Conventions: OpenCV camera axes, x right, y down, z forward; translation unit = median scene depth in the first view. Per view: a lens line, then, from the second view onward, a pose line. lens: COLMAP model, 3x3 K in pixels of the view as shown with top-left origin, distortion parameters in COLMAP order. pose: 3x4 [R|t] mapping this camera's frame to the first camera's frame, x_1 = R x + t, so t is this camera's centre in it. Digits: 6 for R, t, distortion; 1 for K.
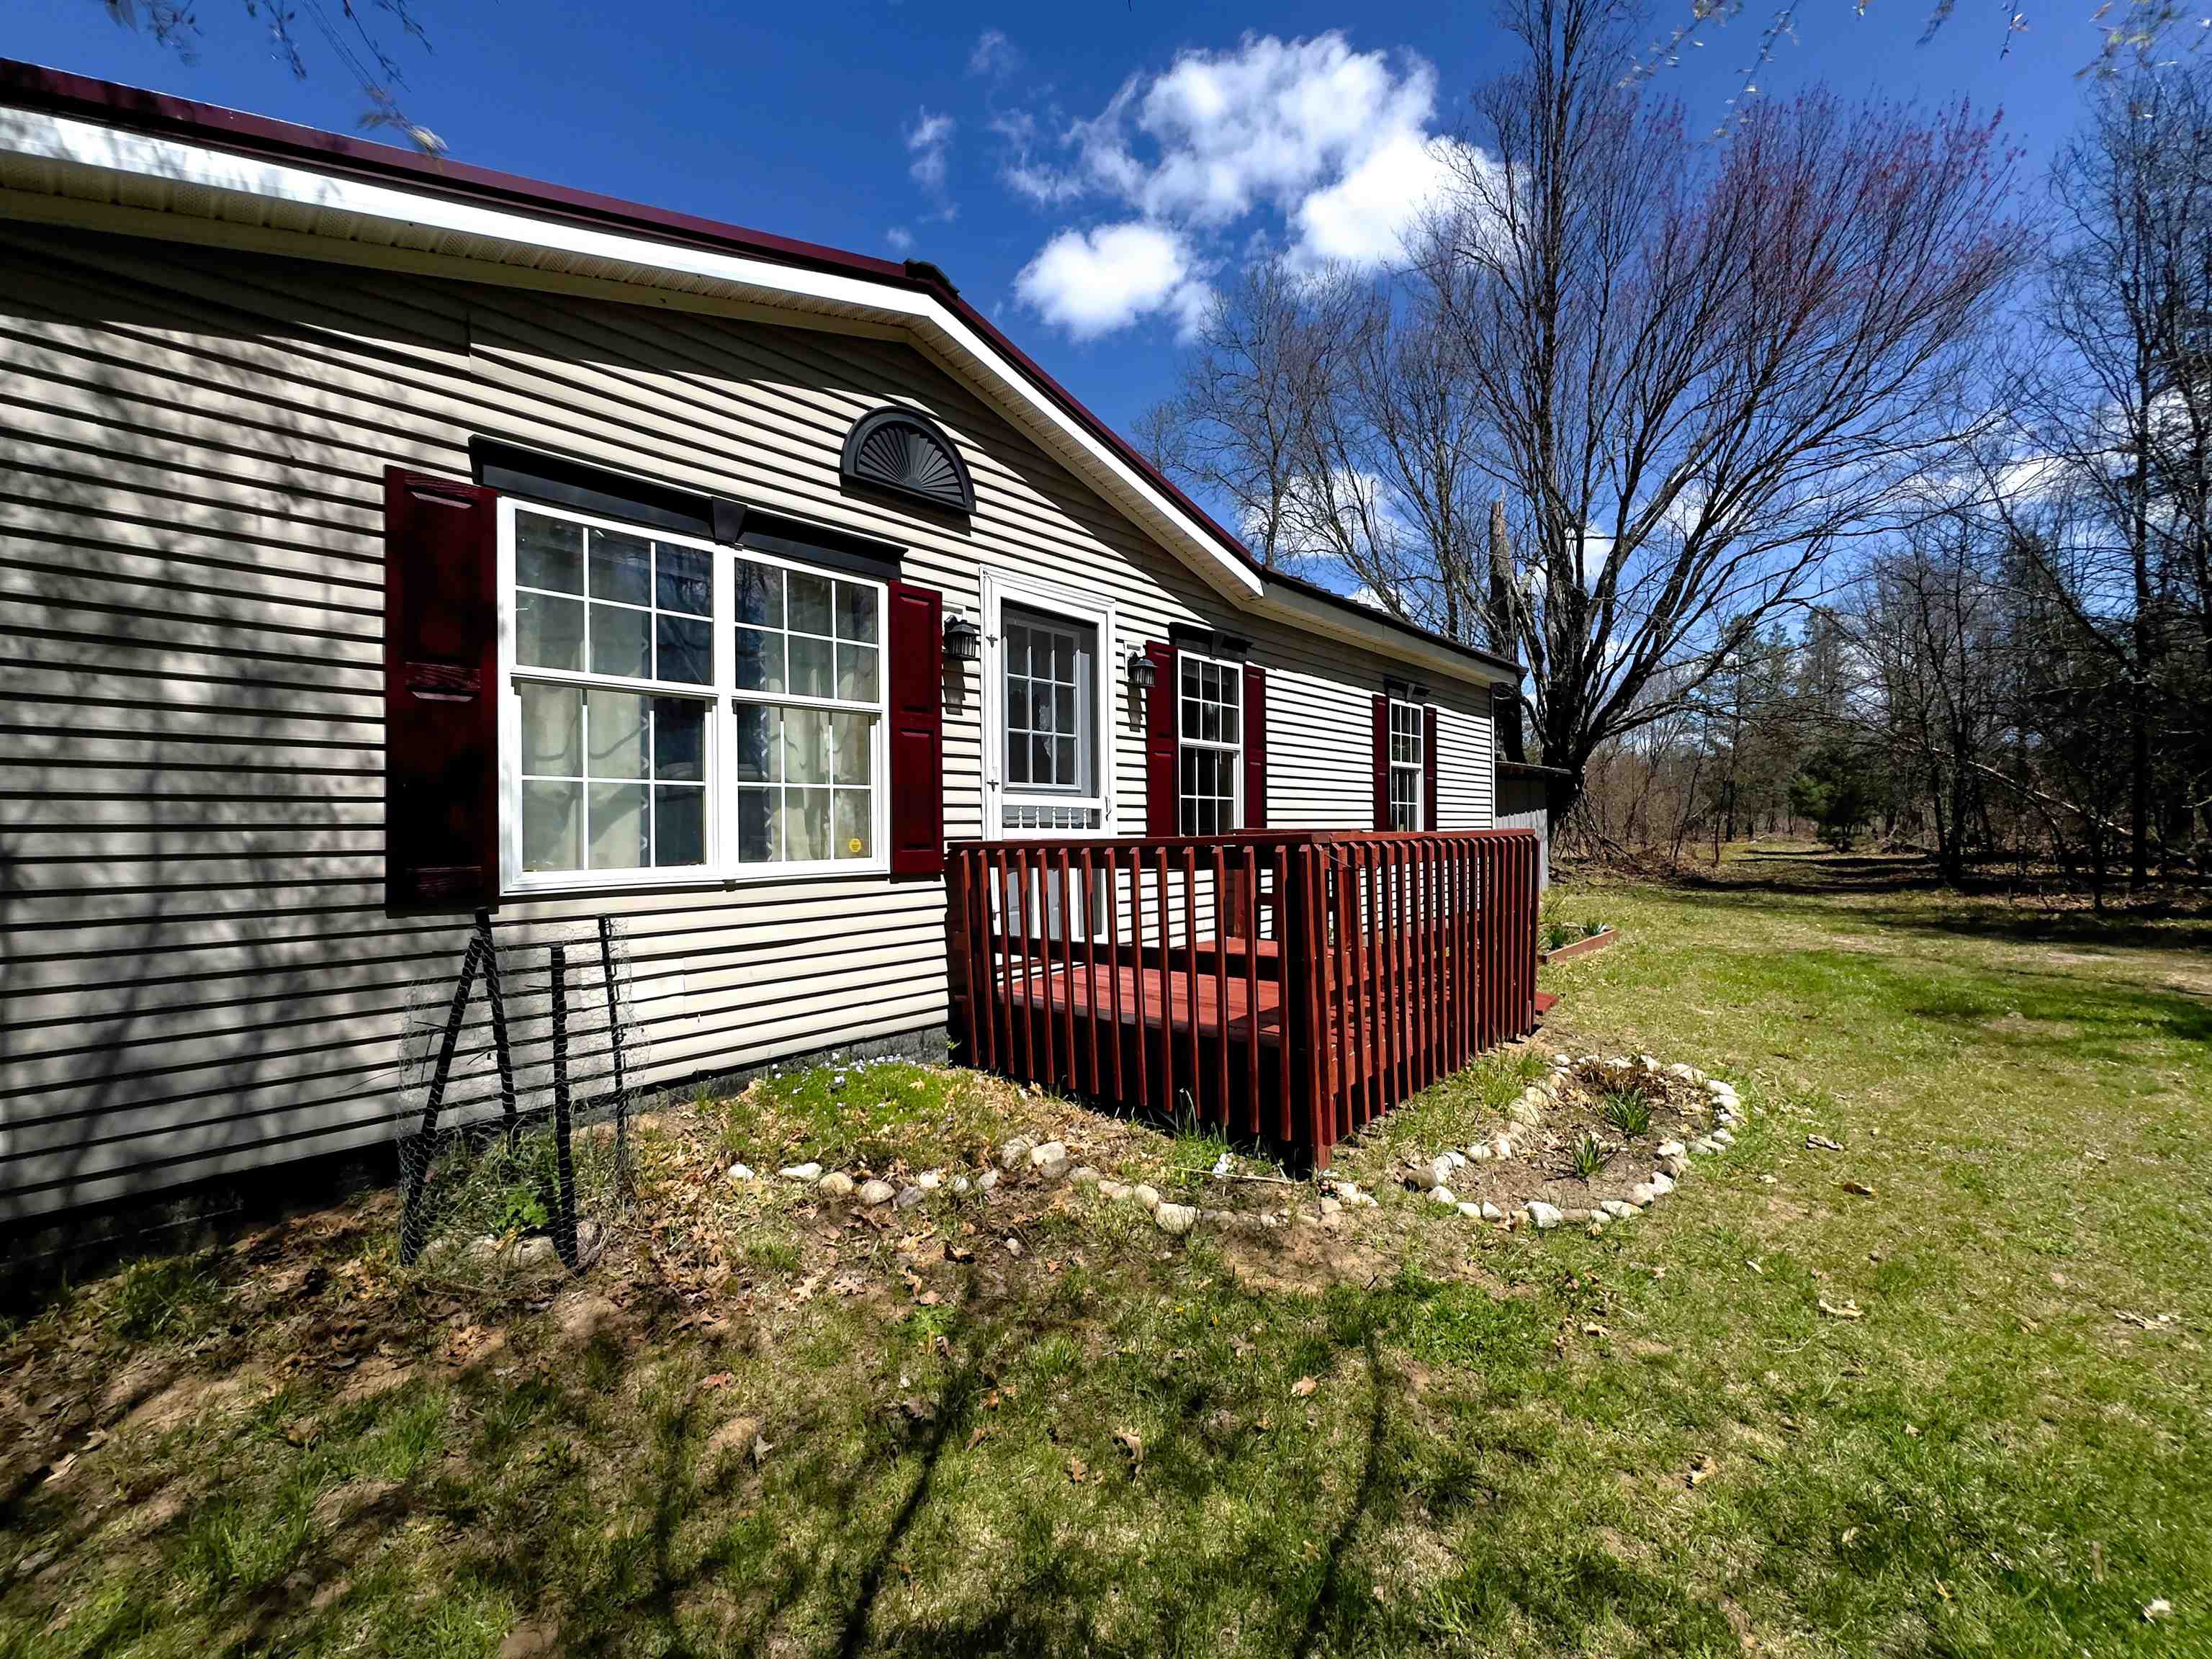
lens RADIAL K [[883.8, 0, 1098.2], [0, 883.8, 834.7], [0, 0, 1]] dist [-0.000750, 0.000191]
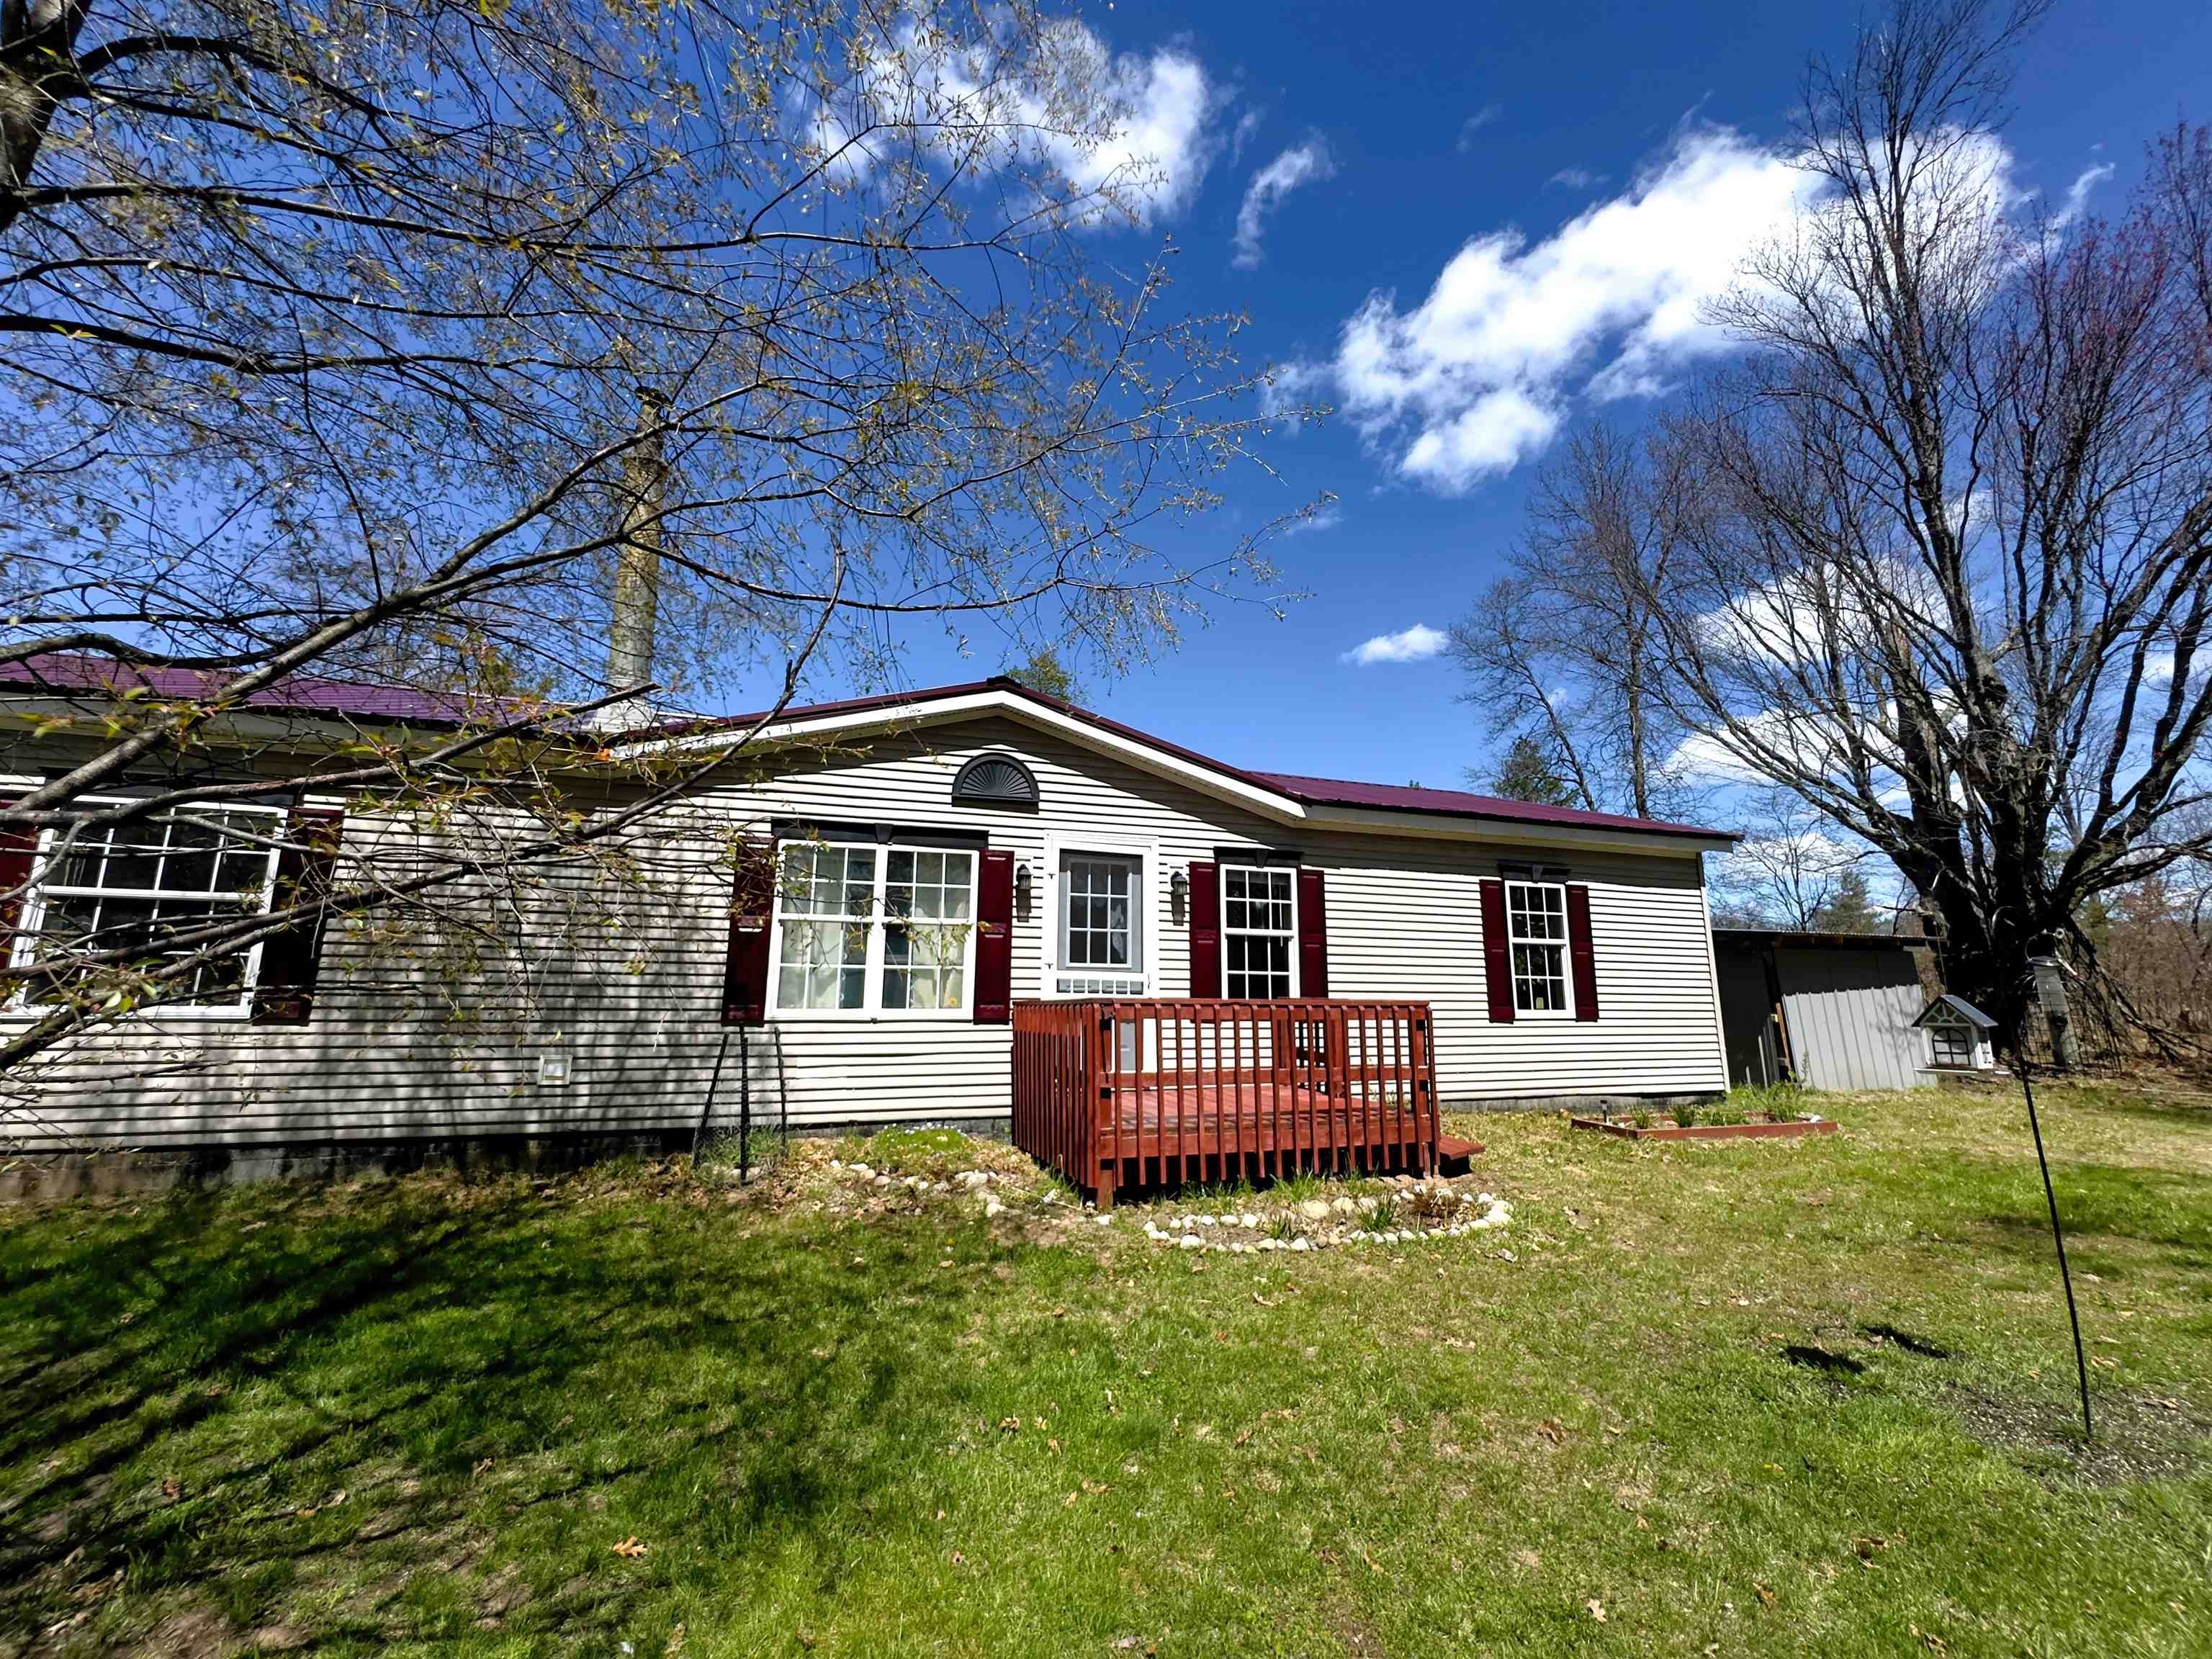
lens RADIAL K [[883.8, 0, 1112.6], [0, 883.8, 834.8], [0, 0, 1]] dist [-0.000750, 0.000191]
pose [[0.879335, -0.070561, -0.470946, 0.749022], [-0.019176, 0.982912, -0.183073, 0.001675], [0.475817, 0.170013, 0.862957, -0.359655]]
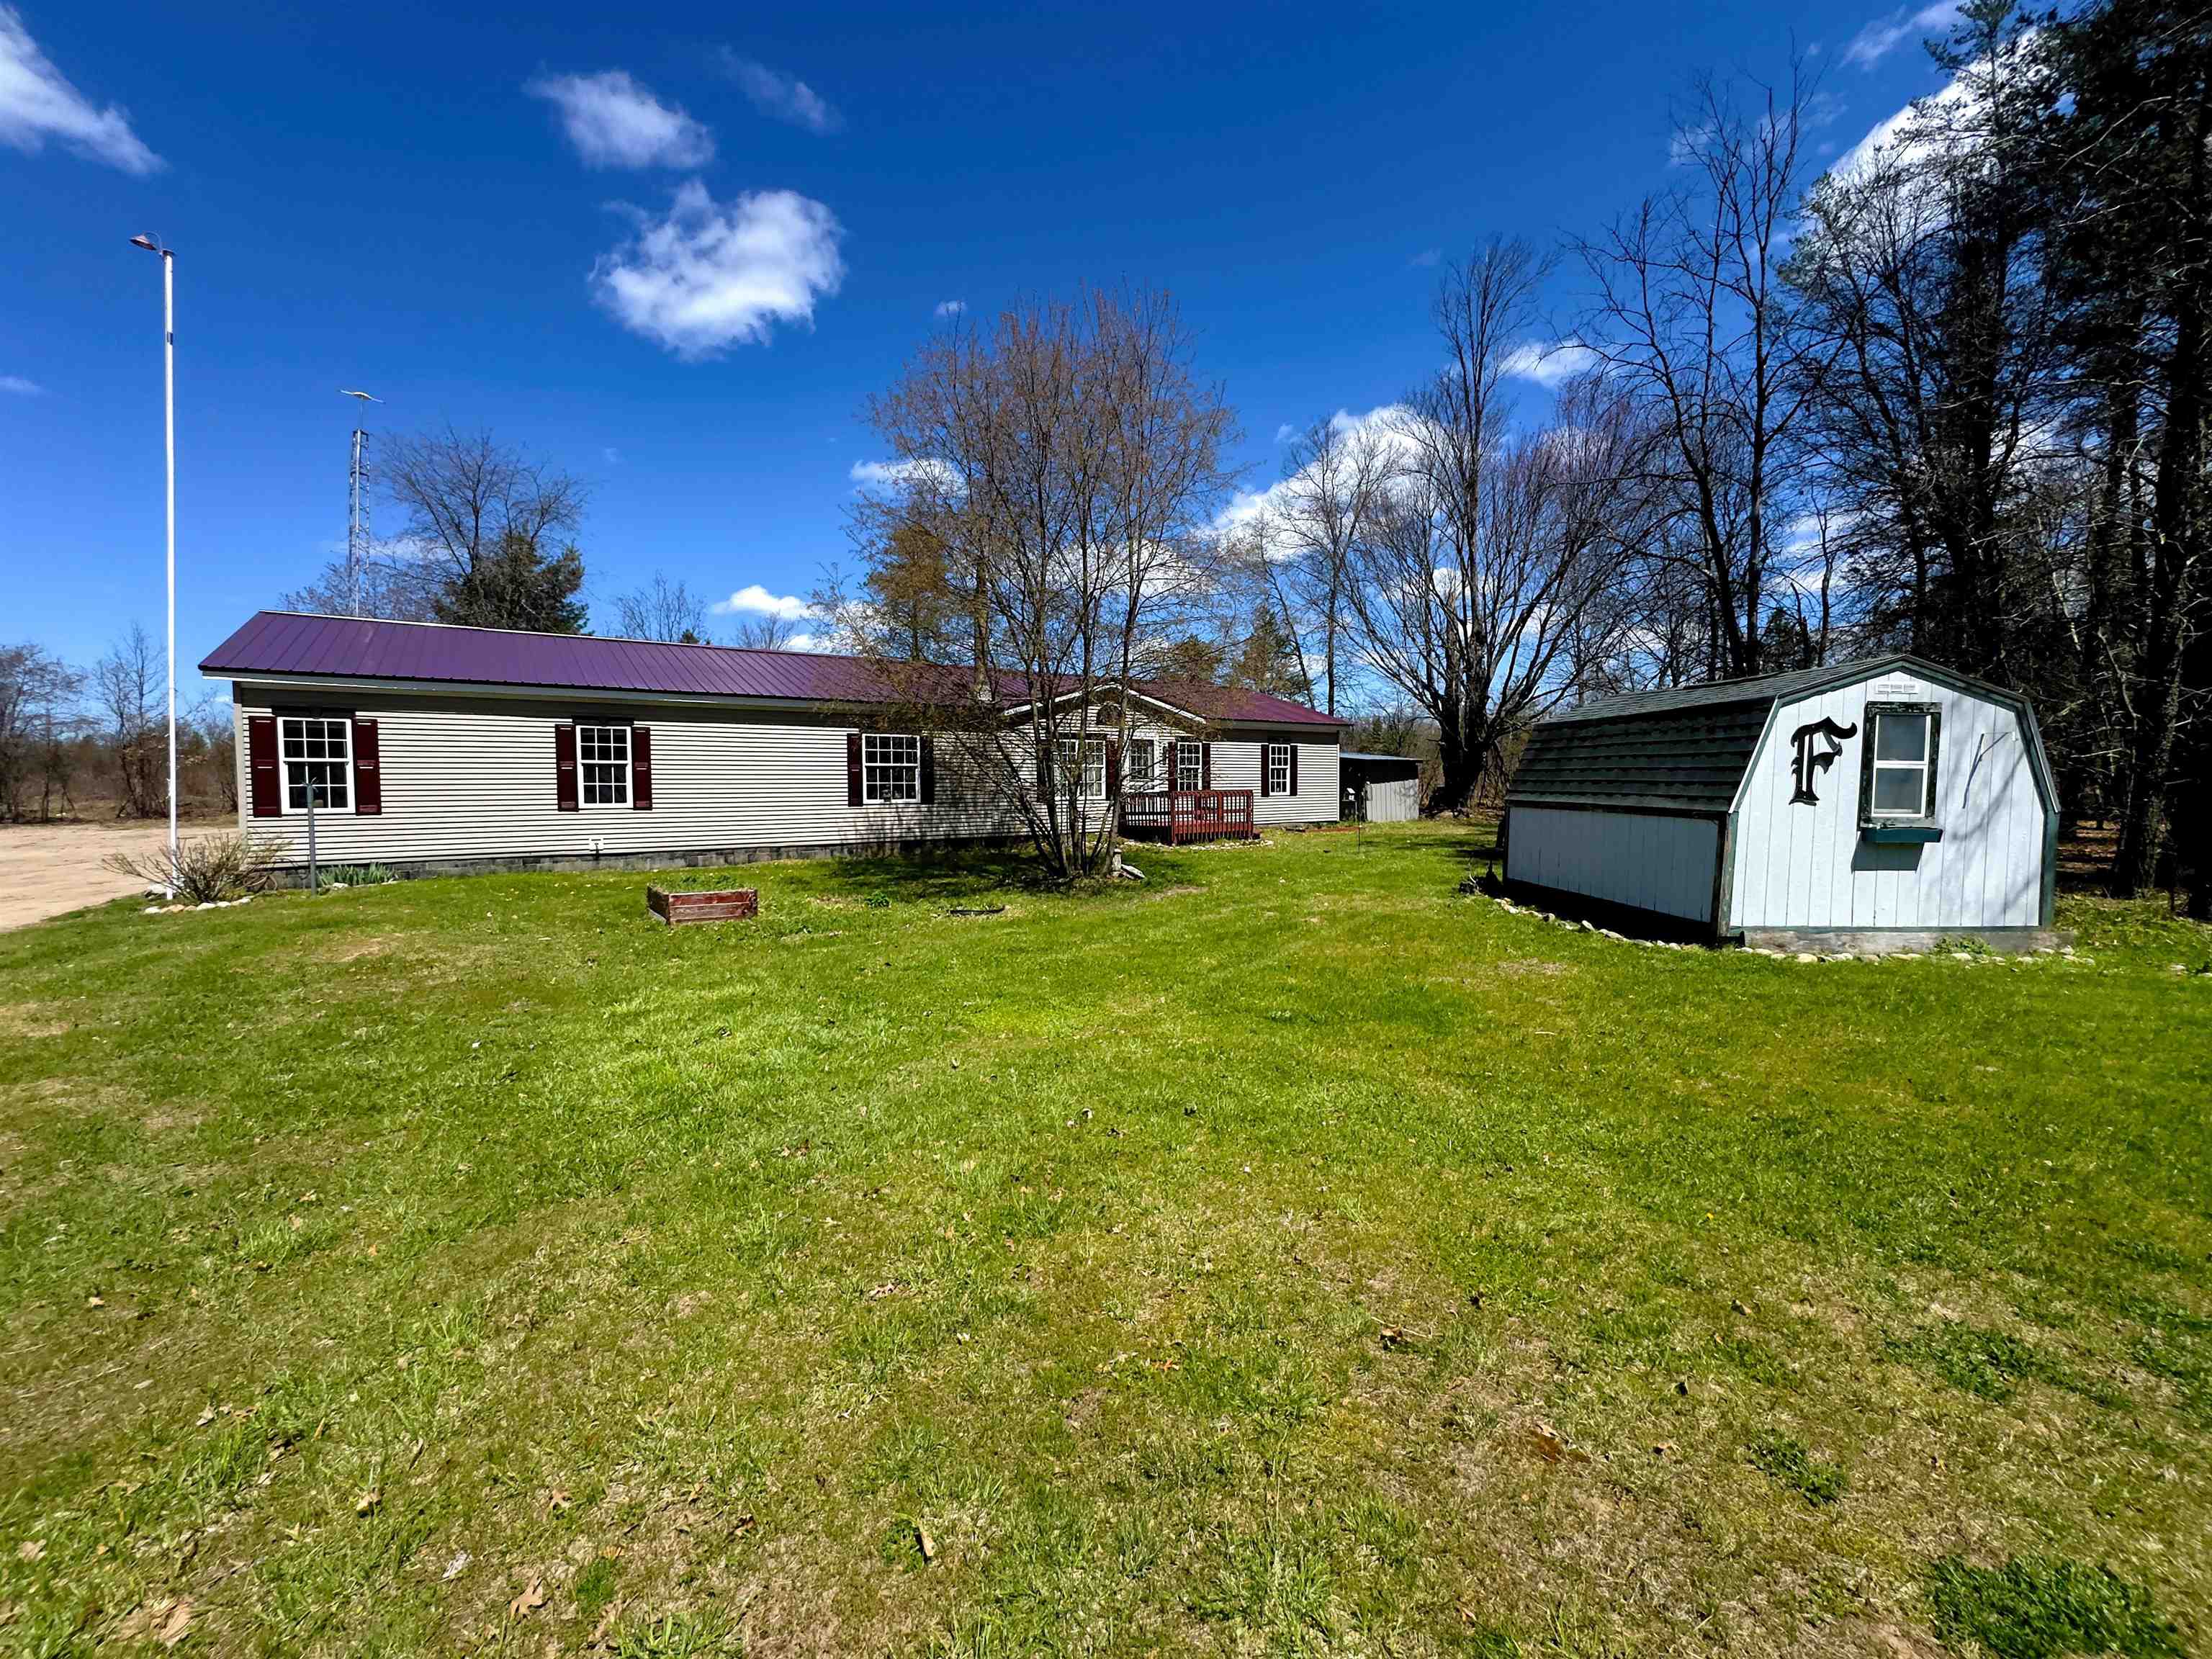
lens RADIAL K [[883.8, 0, 1110.5], [0, 883.8, 844.1], [0, 0, 1]] dist [-0.000750, 0.000191]
pose [[0.978042, 0.008488, -0.208233, 0.755564], [0.003184, 0.998445, 0.055653, 0.018010], [0.208381, -0.055094, 0.976495, -3.523195]]
